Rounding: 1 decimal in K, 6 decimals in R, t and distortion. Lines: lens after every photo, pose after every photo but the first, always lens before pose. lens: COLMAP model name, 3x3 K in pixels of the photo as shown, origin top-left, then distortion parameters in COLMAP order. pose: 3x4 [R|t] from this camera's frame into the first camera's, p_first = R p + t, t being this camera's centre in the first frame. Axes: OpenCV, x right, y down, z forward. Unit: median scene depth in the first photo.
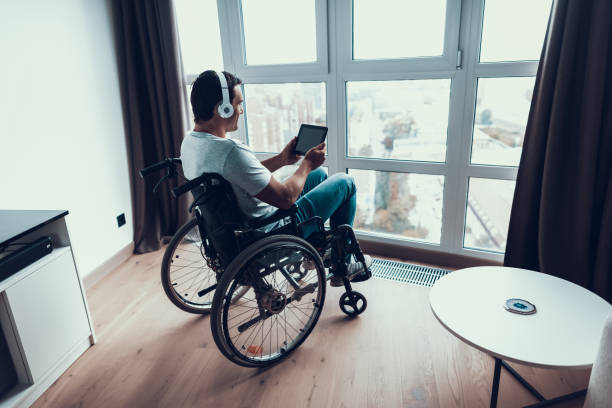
lens RADIAL K [[405.3, 0, 306.0], [0, 405.3, 204.0], [0, 0, 1]] dist [0.044382, -0.033026]
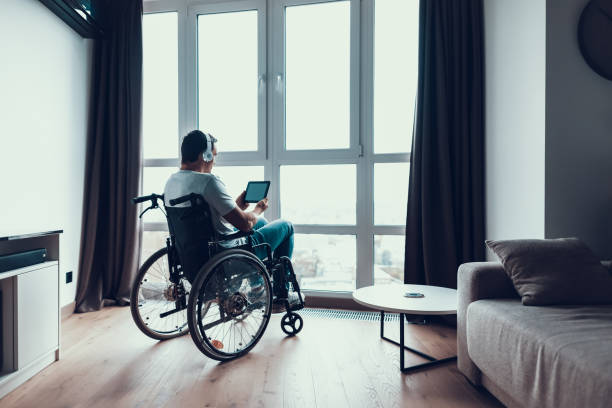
lens RADIAL K [[418.0, 0, 306.0], [0, 418.0, 204.0], [0, 0, 1]] dist [0.003024, 0.000134]
pose [[0.975521, 0.045585, 0.215130, -0.134881], [0.026127, 0.947325, -0.319207, 0.319358], [-0.218350, 0.317014, 0.922944, -0.287058]]
